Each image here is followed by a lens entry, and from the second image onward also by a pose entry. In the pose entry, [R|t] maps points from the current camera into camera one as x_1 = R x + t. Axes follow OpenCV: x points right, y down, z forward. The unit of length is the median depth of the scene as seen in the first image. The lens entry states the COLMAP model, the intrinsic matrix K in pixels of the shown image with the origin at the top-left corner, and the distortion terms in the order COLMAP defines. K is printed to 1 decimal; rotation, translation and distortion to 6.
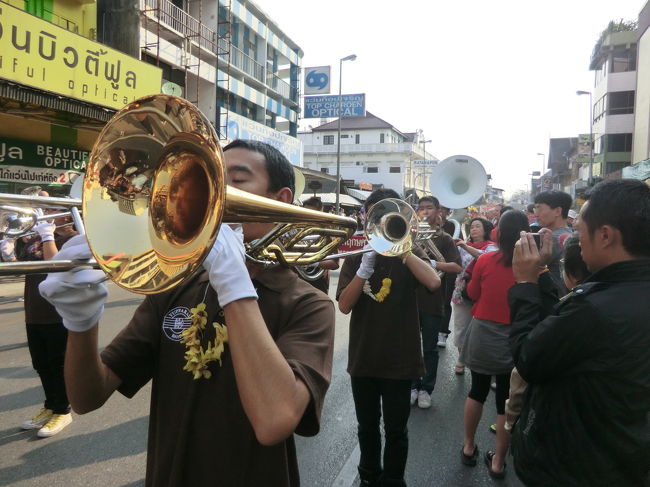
lens RADIAL K [[465.7, 0, 325.0], [0, 465.7, 243.5], [0, 0, 1]] dist [-0.114687, 0.086734]
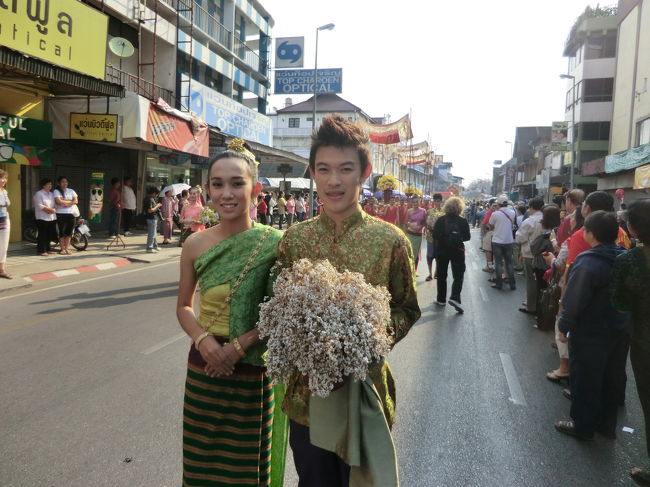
lens RADIAL K [[465.7, 0, 325.0], [0, 465.7, 243.5], [0, 0, 1]] dist [-0.114687, 0.086734]
pose [[0.996422, 0.003415, 0.084445, -0.026217], [-0.005922, 0.999549, 0.029452, -0.006113], [-0.084306, -0.029847, 0.995993, 0.101093]]
